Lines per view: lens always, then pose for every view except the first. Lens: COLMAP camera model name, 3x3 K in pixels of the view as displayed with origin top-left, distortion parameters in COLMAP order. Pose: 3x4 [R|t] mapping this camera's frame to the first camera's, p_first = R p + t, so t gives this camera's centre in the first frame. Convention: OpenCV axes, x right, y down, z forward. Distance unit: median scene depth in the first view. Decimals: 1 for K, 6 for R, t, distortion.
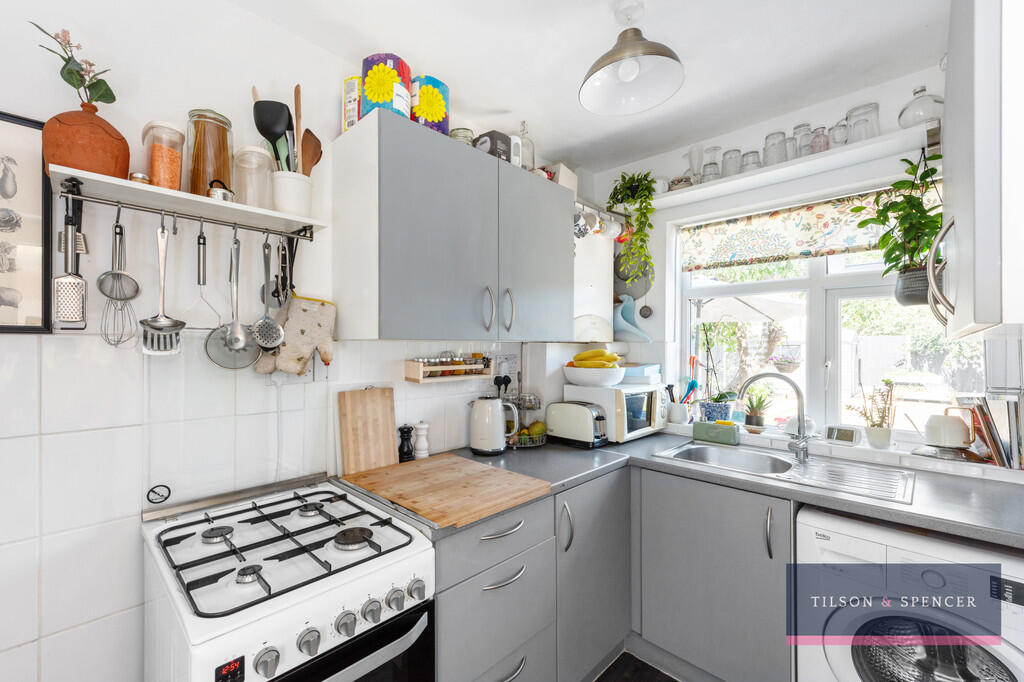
lens RADIAL K [[404.6, 0, 512.3], [0, 404.6, 346.4], [0, 0, 1]] dist [-0.000301, -0.000173]
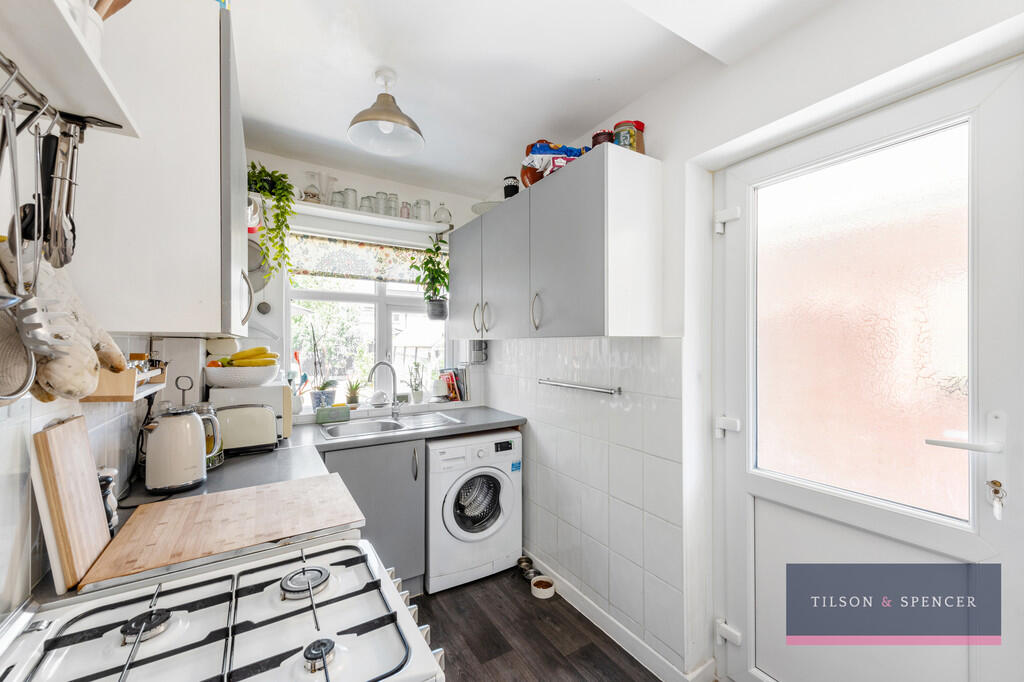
lens RADIAL K [[404.6, 0, 512.9], [0, 404.6, 340.5], [0, 0, 1]] dist [-0.000301, -0.000173]
pose [[0.219590, 0.003014, 0.975588, -0.572968], [0.002485, 0.999990, -0.003649, -0.001361], [-0.975589, 0.003226, 0.219580, 0.219189]]
